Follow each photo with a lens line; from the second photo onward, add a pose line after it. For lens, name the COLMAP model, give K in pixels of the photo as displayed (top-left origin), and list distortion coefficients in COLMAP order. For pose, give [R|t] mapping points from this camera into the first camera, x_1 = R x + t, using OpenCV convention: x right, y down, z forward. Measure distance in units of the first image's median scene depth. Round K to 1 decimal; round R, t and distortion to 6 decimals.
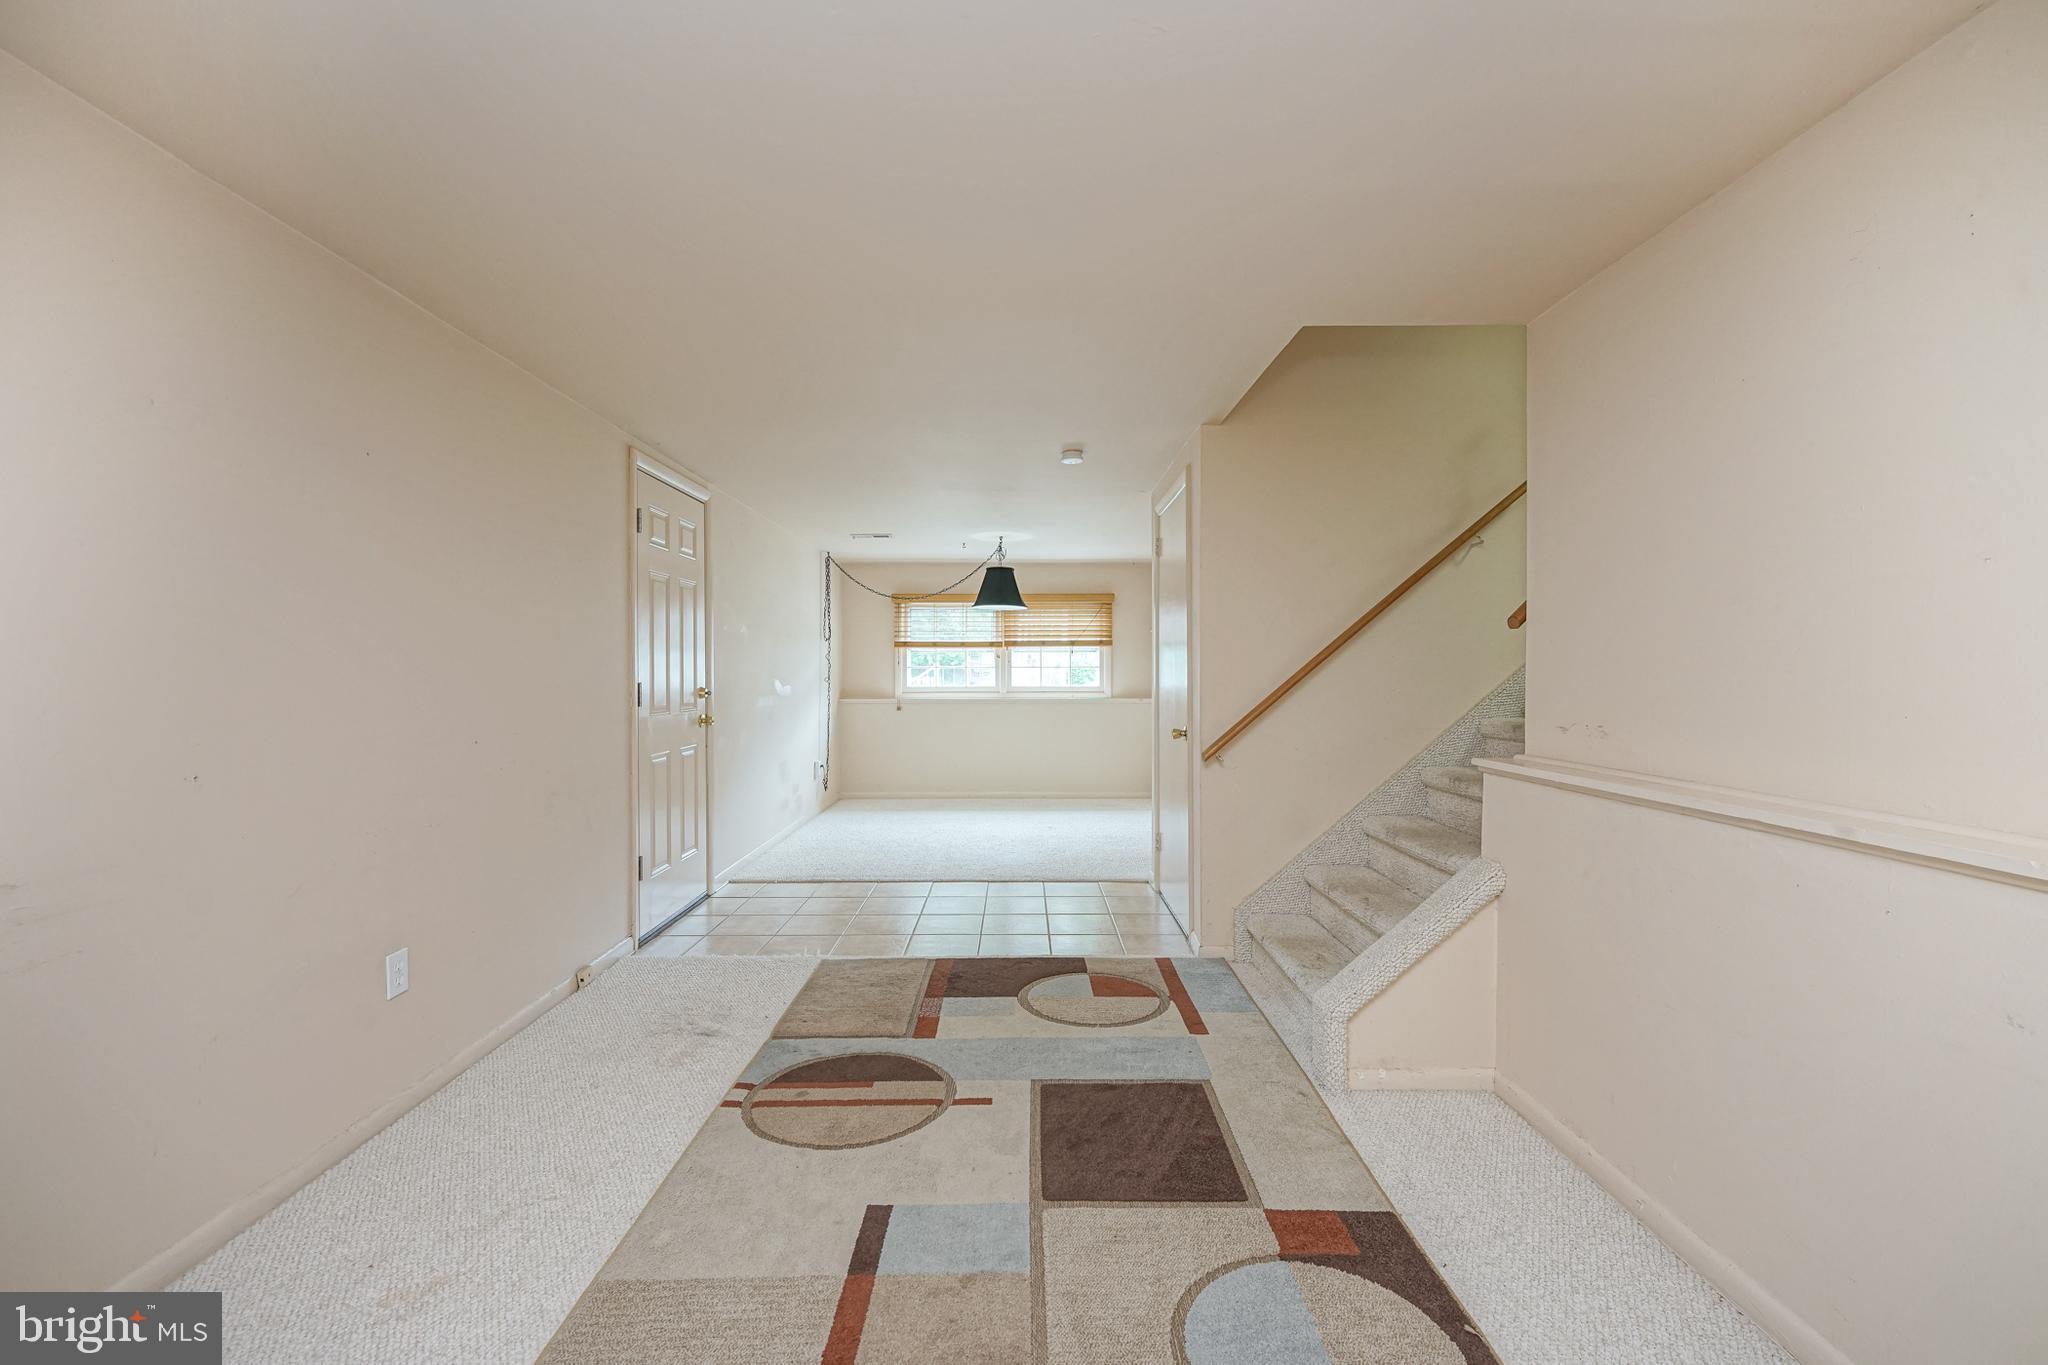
lens RADIAL K [[814.7, 0, 1022.1], [0, 814.7, 679.8], [0, 0, 1]] dist [-0.004592, 0.001234]
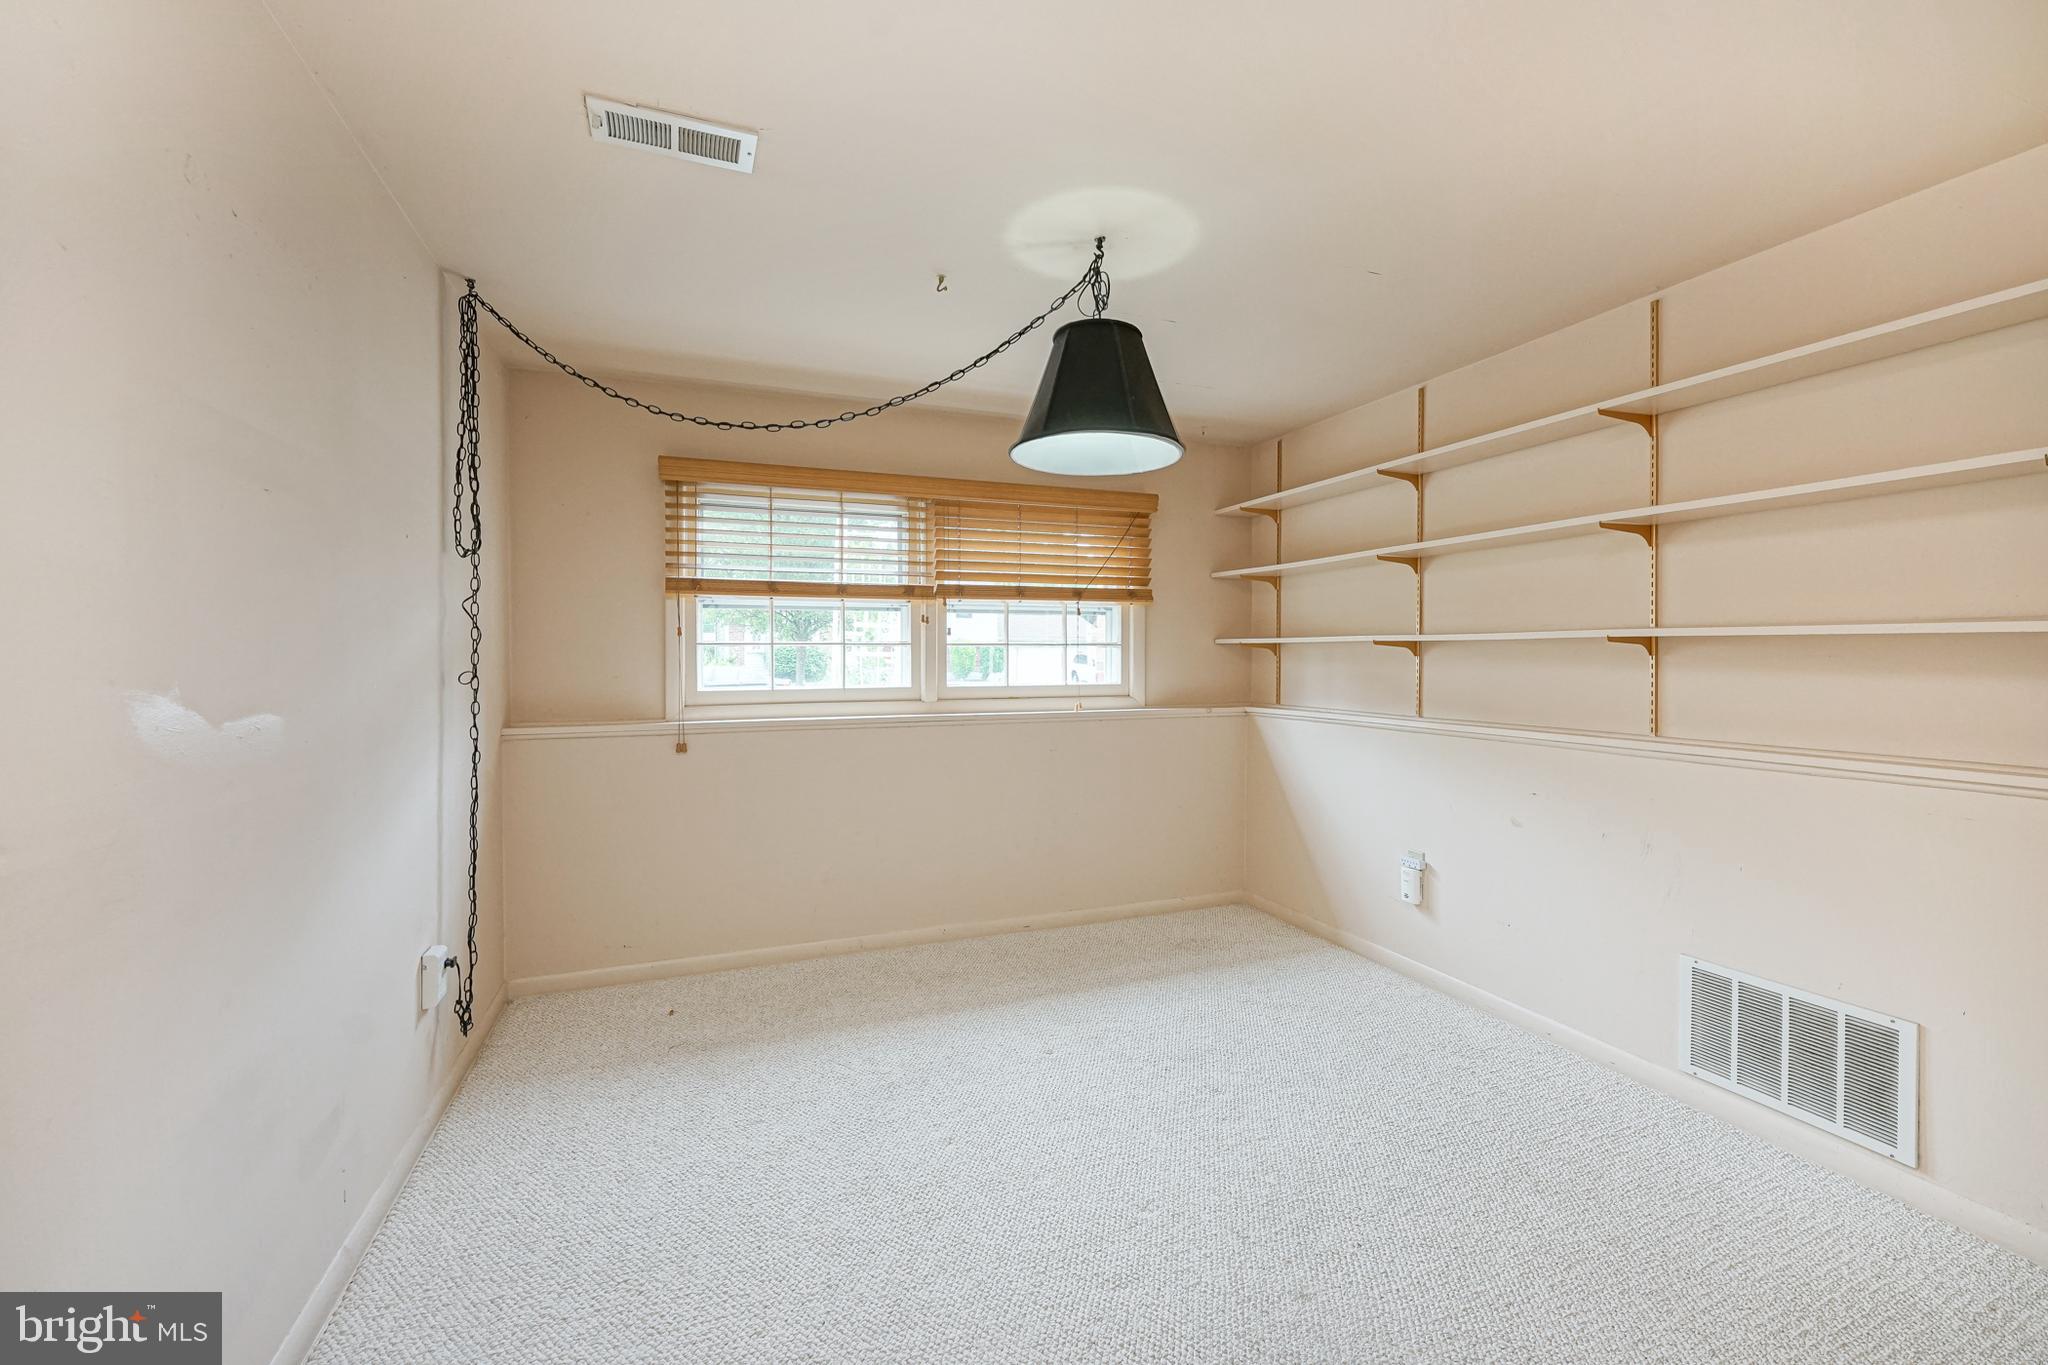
lens RADIAL K [[814.7, 0, 1031.2], [0, 814.7, 662.6], [0, 0, 1]] dist [-0.004592, 0.001234]
pose [[0.924662, -0.006015, 0.380741, -0.143187], [0.011454, 0.999862, -0.012020, 0.000624], [-0.380616, 0.015476, 0.924604, 0.568700]]
